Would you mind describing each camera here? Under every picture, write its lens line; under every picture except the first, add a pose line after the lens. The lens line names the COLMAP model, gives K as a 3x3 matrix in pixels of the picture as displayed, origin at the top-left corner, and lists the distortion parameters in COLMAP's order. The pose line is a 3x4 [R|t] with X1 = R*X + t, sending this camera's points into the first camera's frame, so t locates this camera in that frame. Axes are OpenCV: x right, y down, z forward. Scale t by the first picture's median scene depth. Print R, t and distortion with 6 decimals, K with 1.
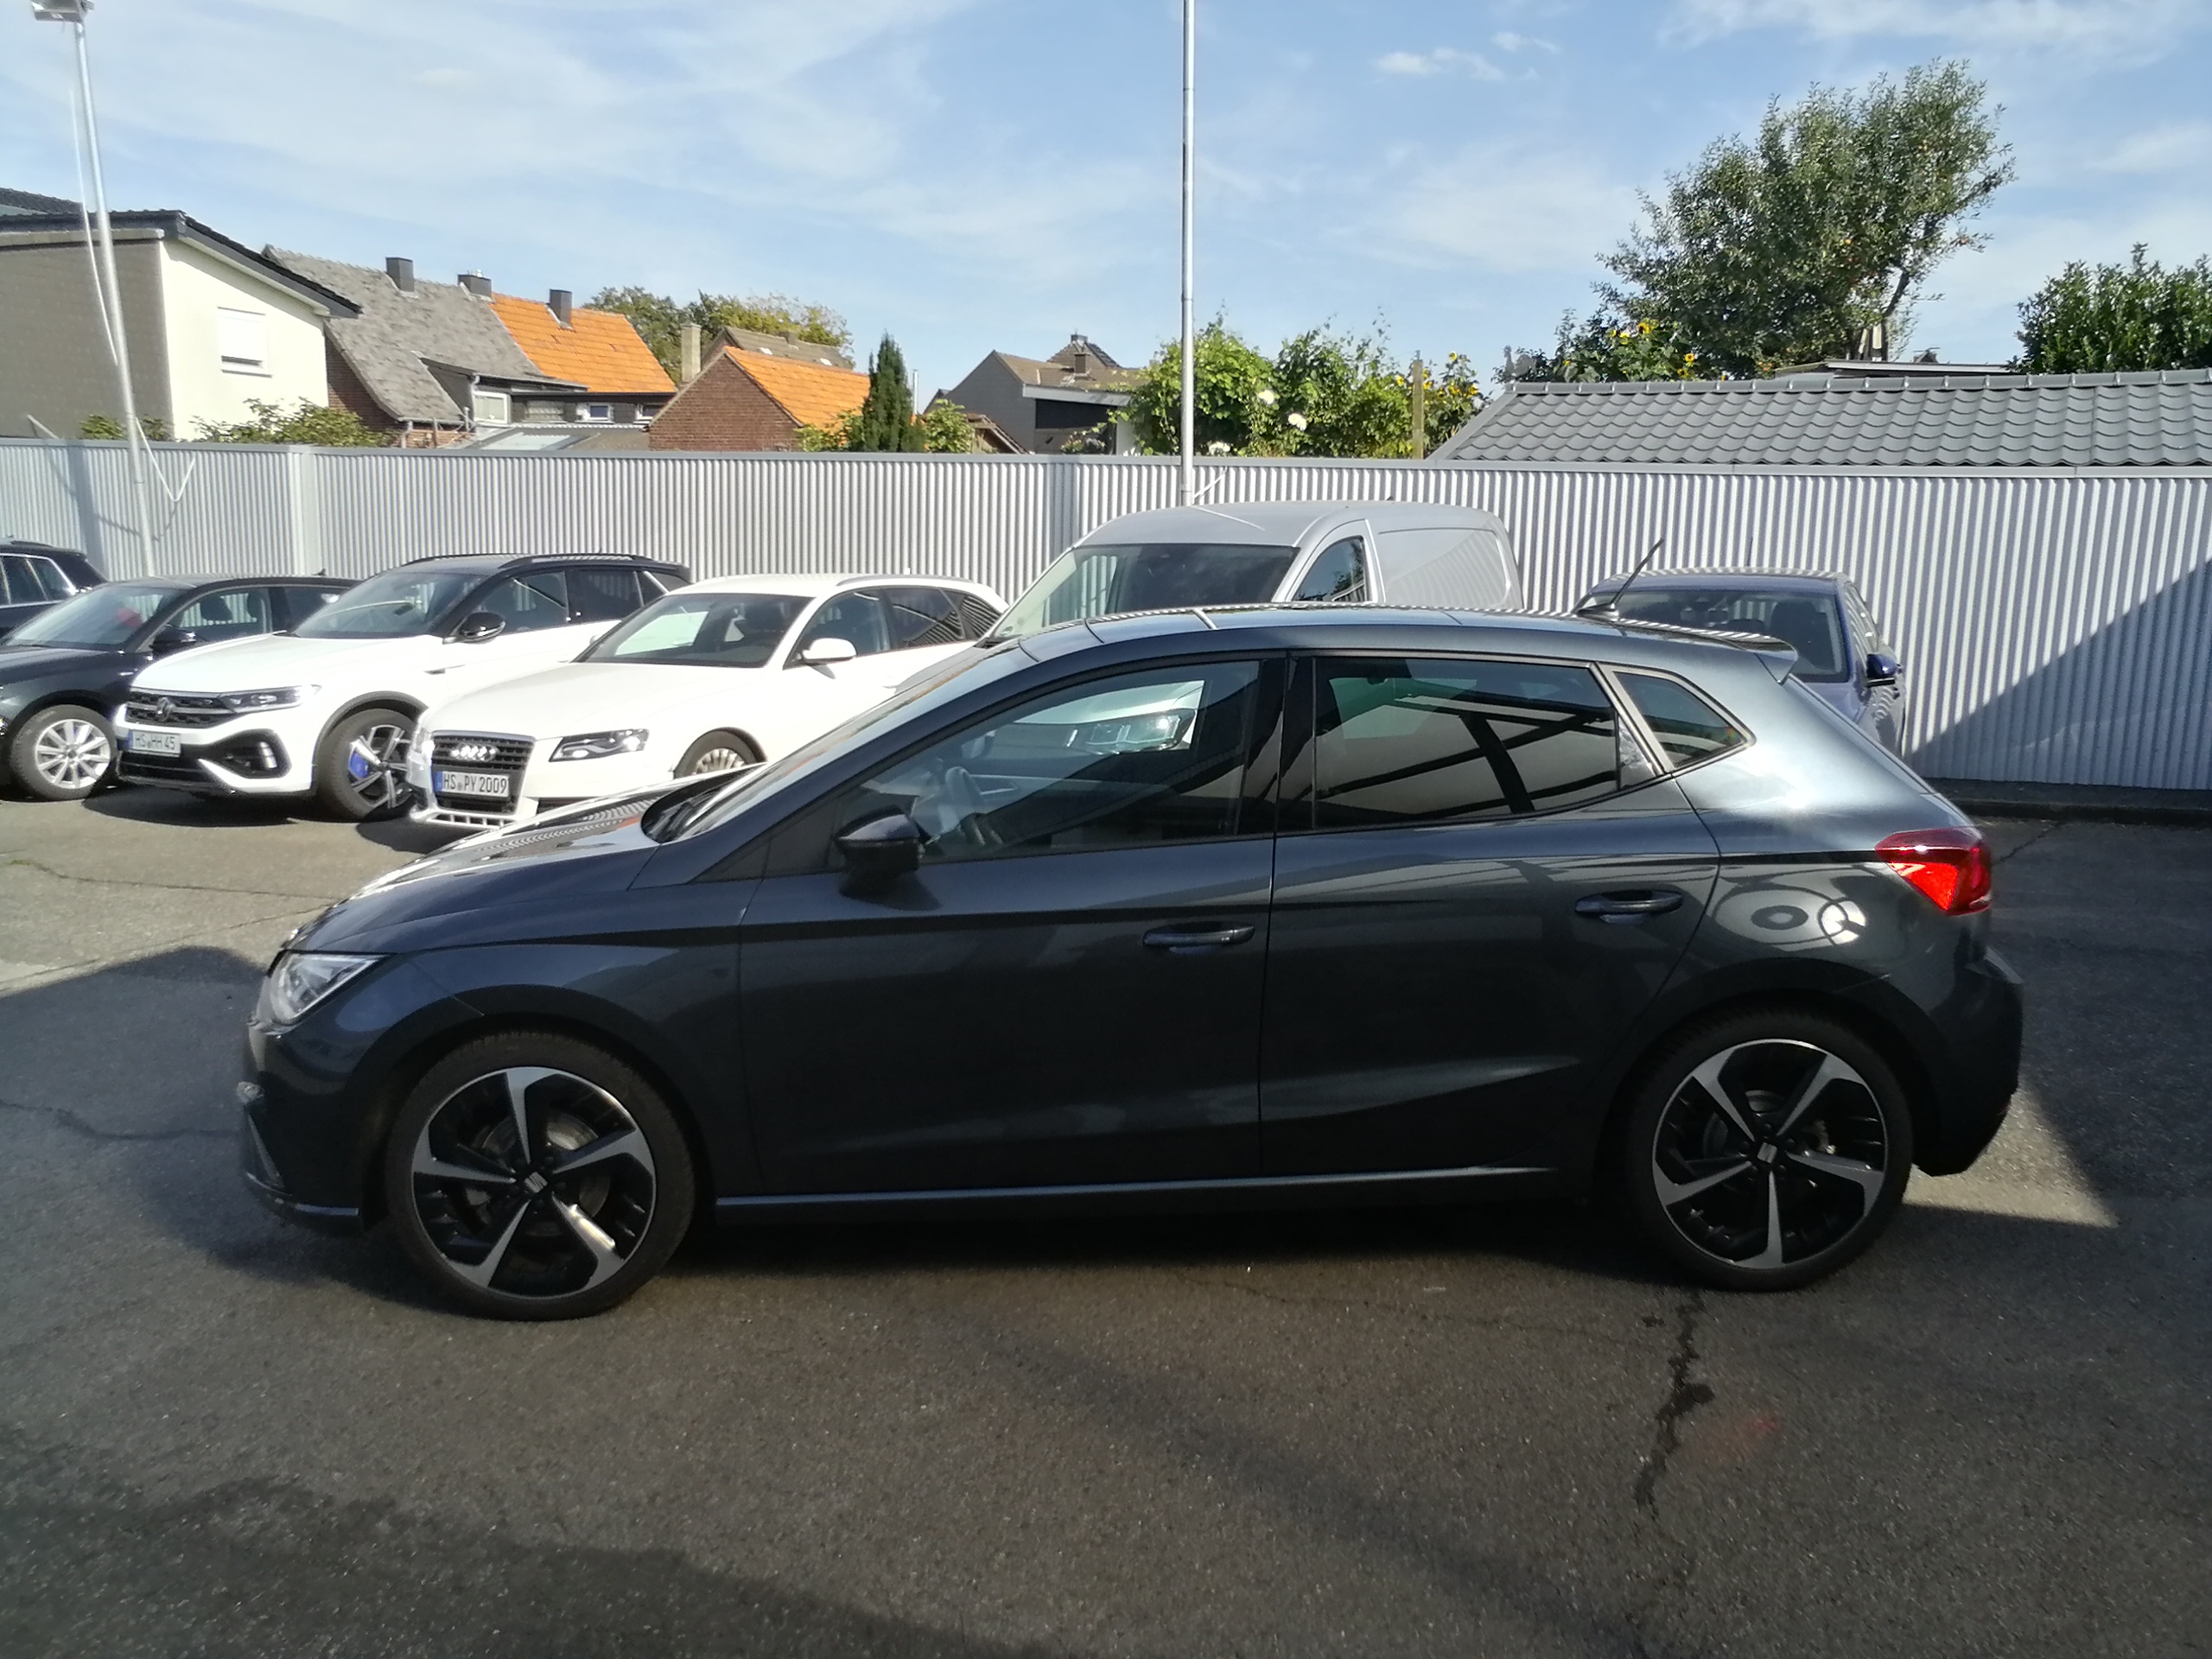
lens RADIAL K [[1847.6, 0, 1105.0], [0, 1847.6, 828.3], [0, 0, 1]] dist [-0.014529, 0.114252]
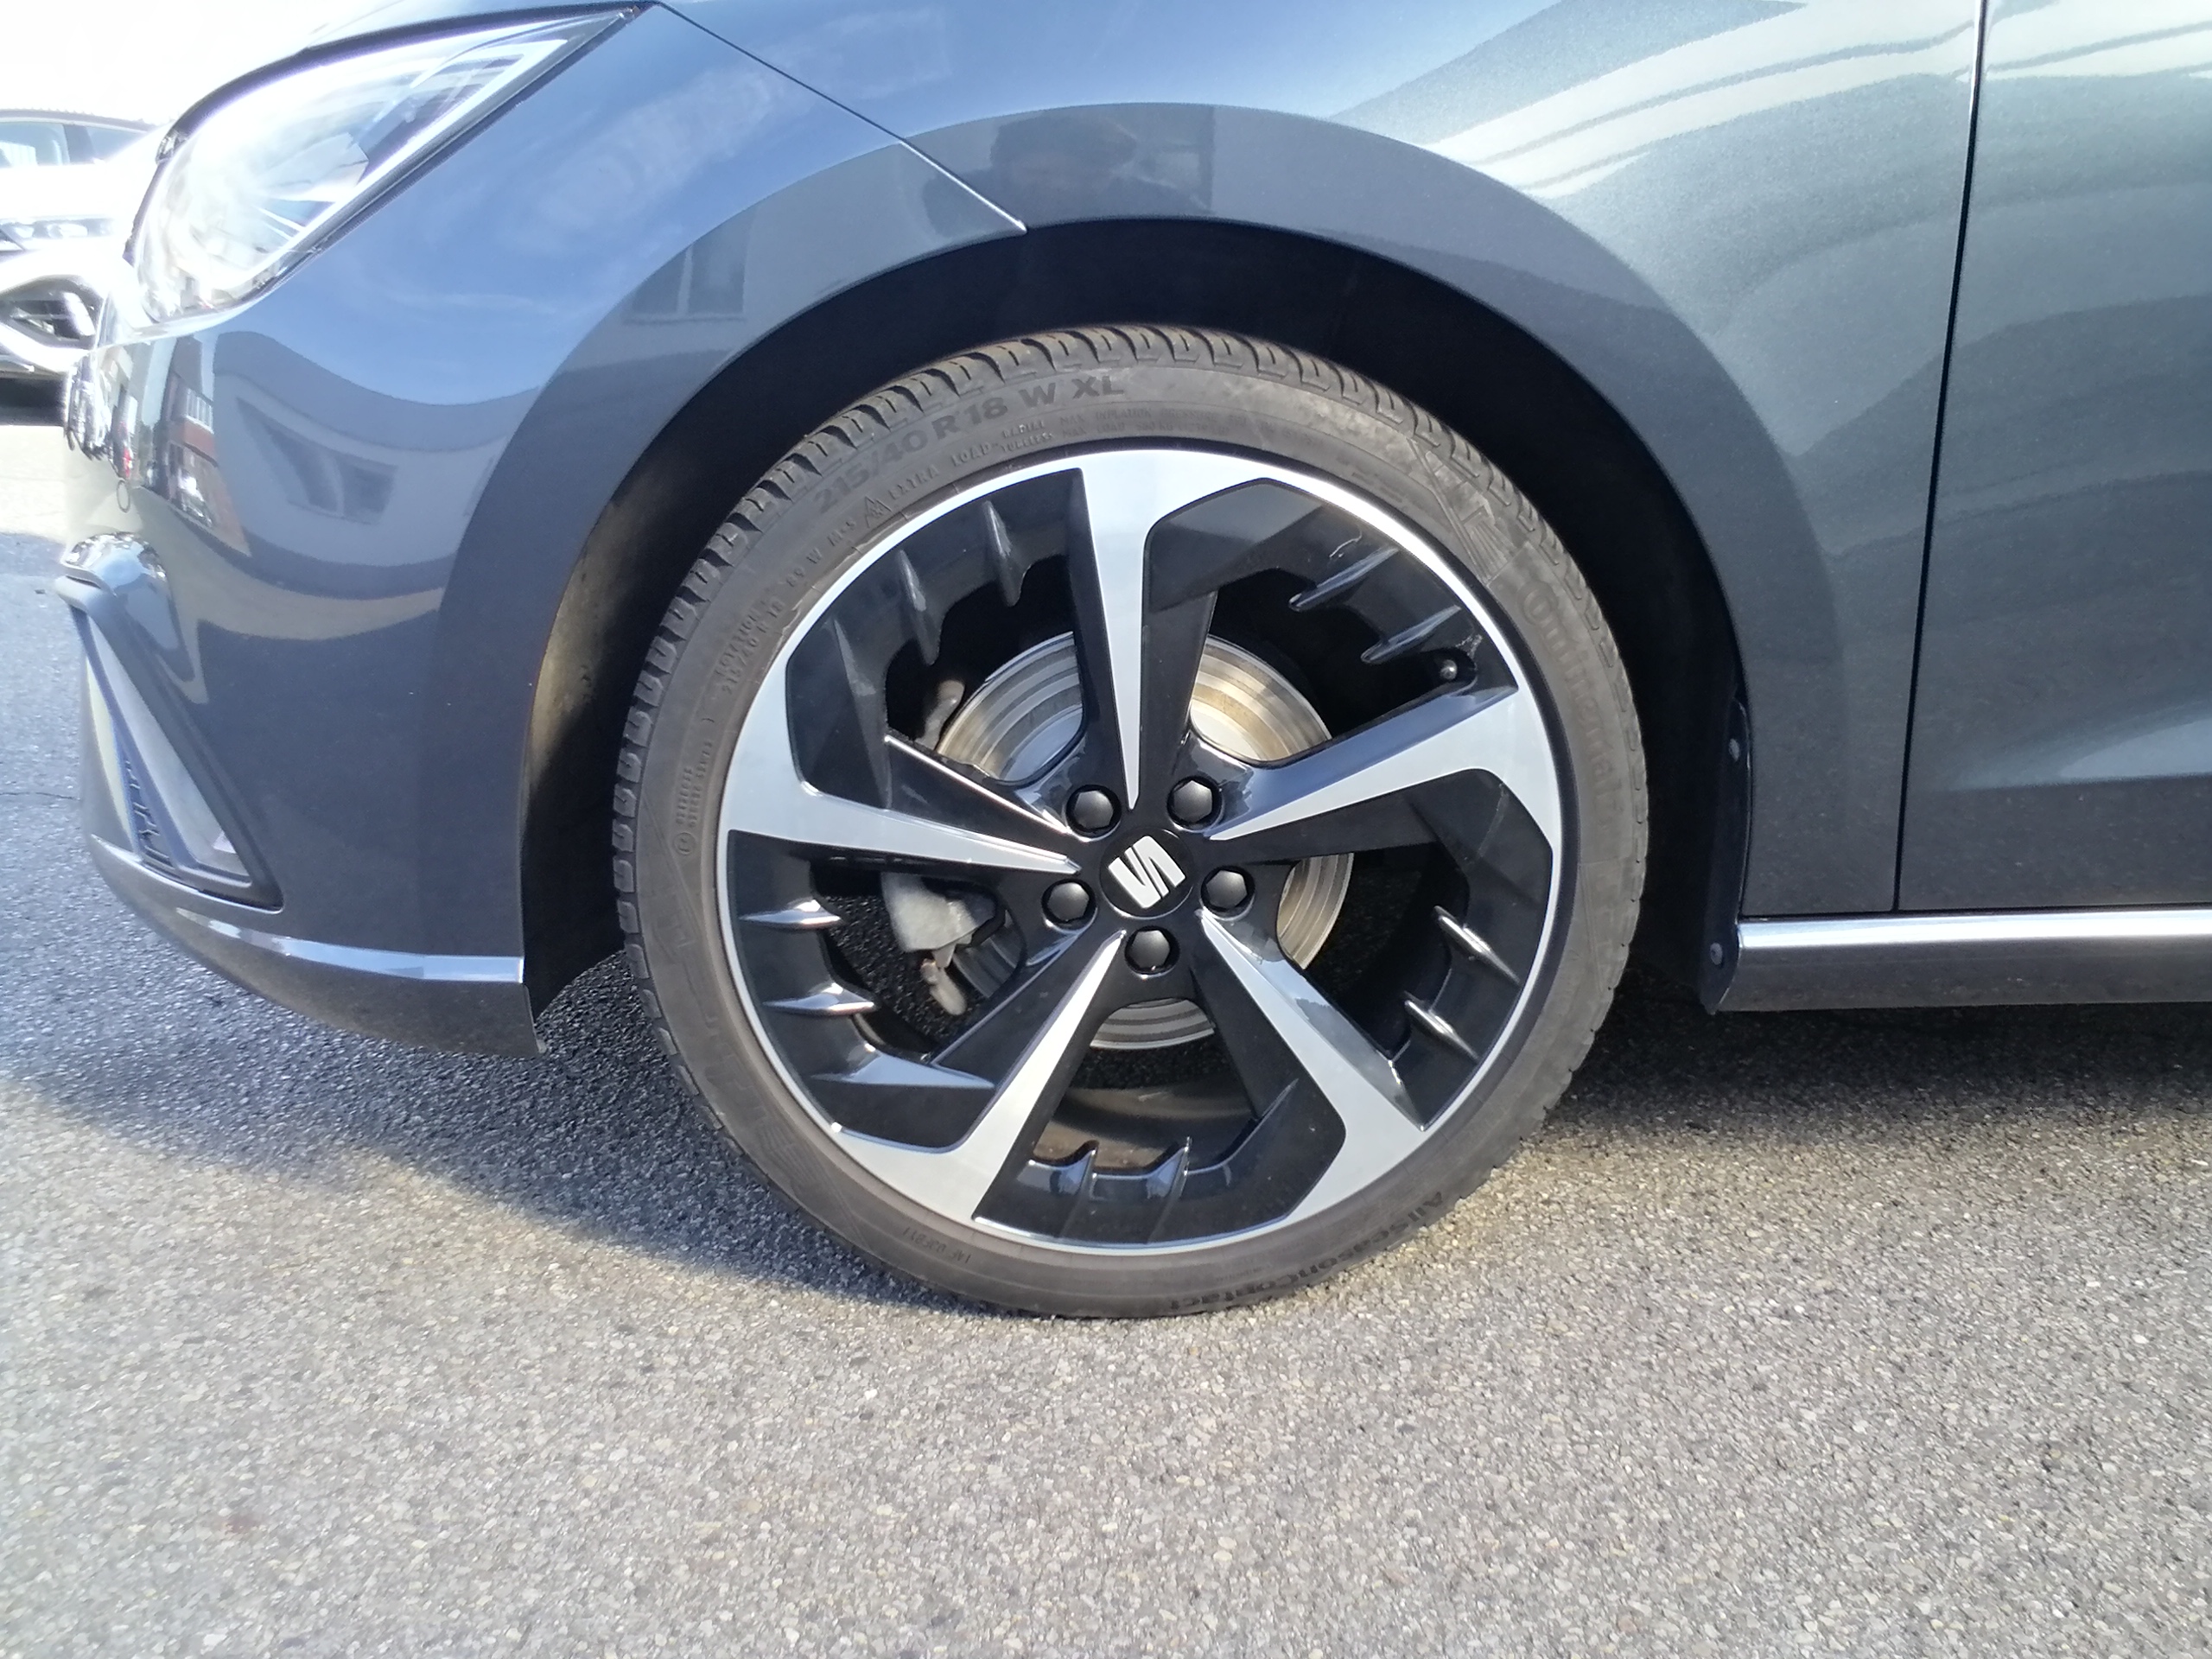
lens RADIAL K [[1847.6, 0, 1100.2], [0, 1847.6, 830.7], [0, 0, 1]] dist [-0.014529, 0.114252]
pose [[0.997597, 0.002391, 0.069239, -0.334499], [-0.012858, 0.988432, 0.151119, 0.141528], [-0.068077, -0.151646, 0.986088, 0.715190]]
